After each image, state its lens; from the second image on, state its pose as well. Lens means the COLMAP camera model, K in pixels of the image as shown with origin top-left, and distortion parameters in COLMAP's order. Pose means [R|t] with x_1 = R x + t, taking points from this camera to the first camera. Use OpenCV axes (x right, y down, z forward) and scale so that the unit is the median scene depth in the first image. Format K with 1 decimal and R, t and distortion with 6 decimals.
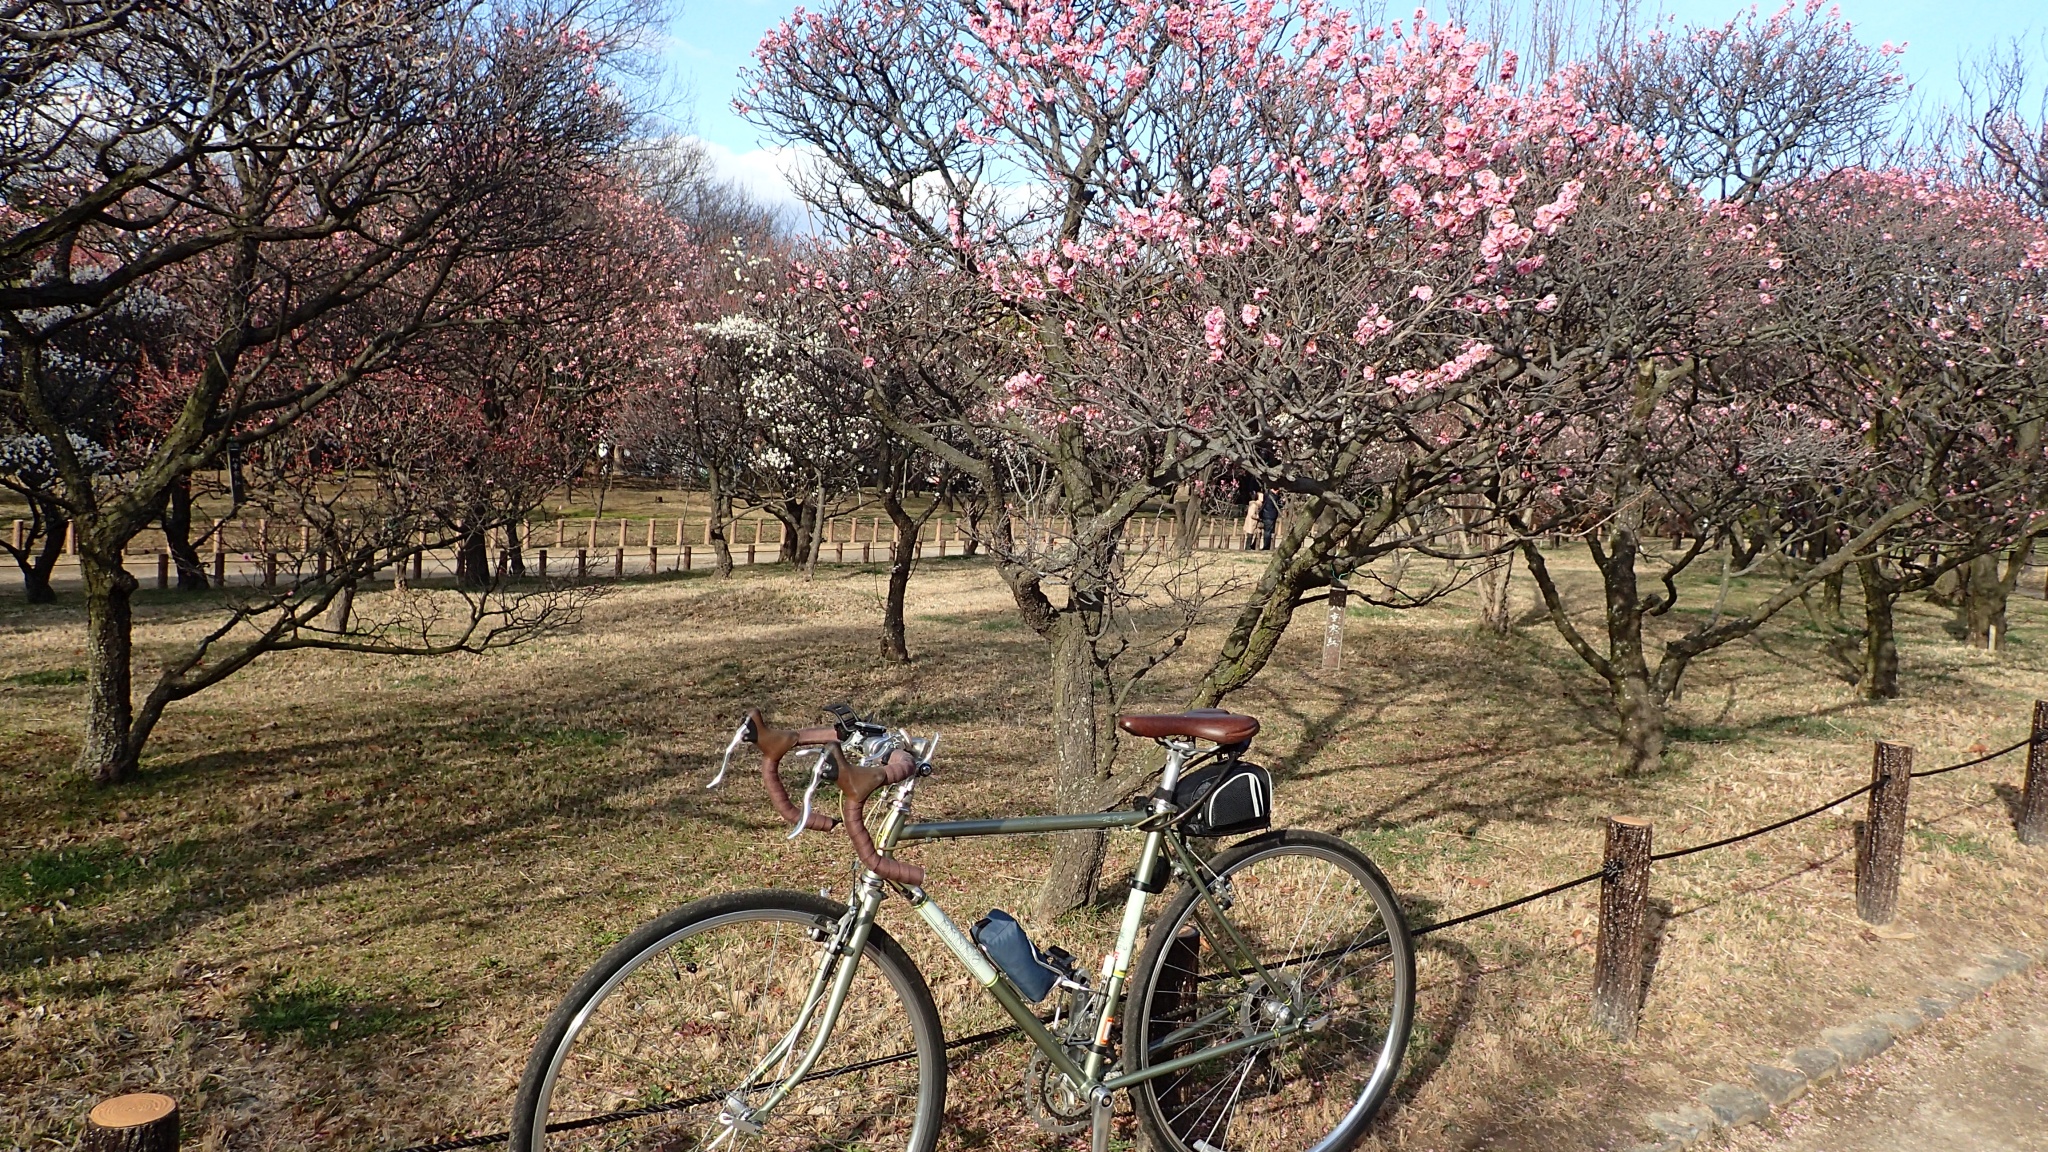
lens RADIAL K [[1586.0, 0, 1027.2], [0, 1586.0, 575.9], [0, 0, 1]] dist [0.009273, 0.003105]
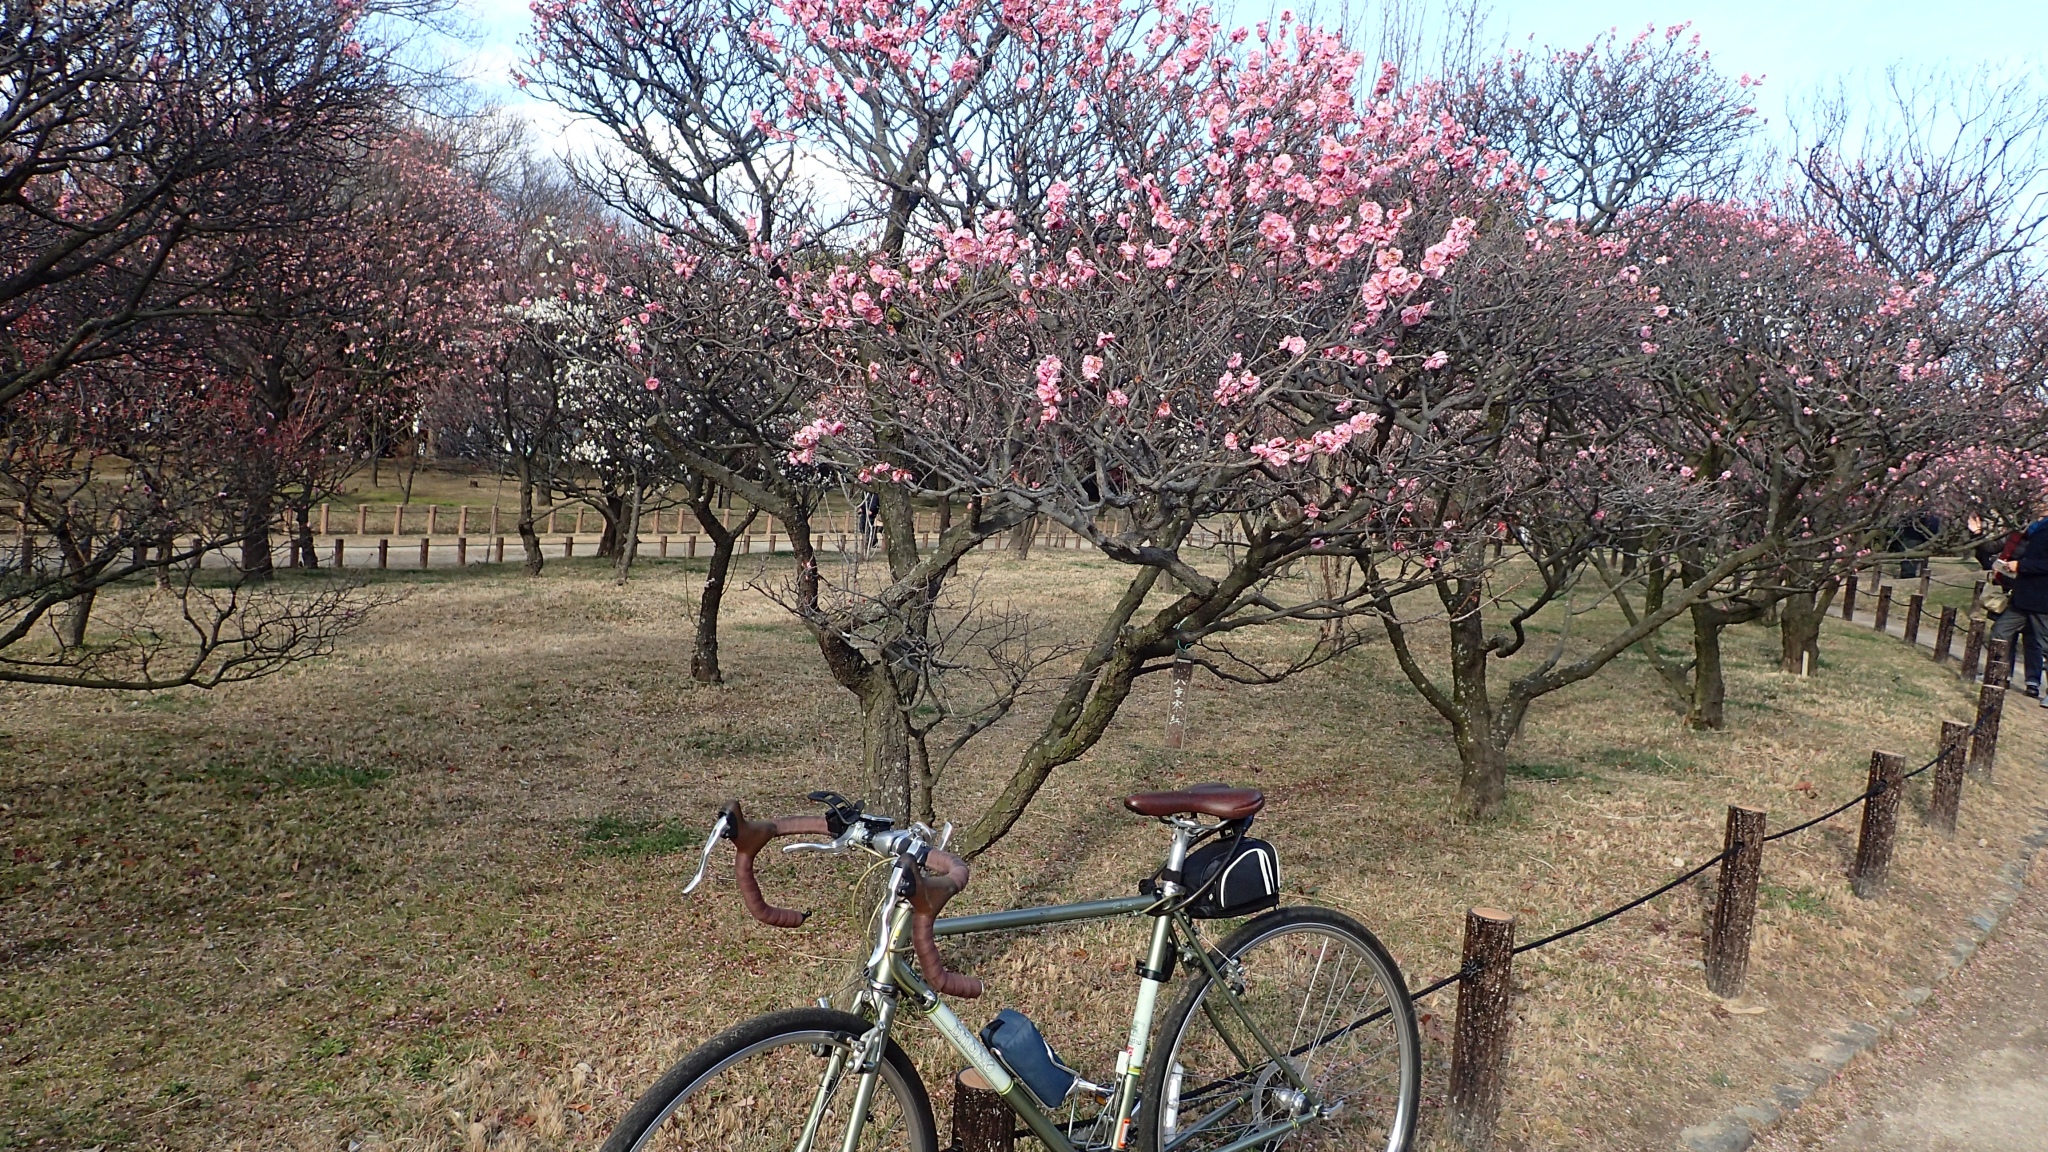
lens RADIAL K [[1586.0, 0, 1027.2], [0, 1586.0, 575.9], [0, 0, 1]] dist [0.009273, 0.003105]
pose [[0.994512, 0.019515, 0.102788, 0.012978], [-0.020185, 0.999781, 0.005485, -0.031379], [-0.102659, -0.007530, 0.994688, 0.096128]]
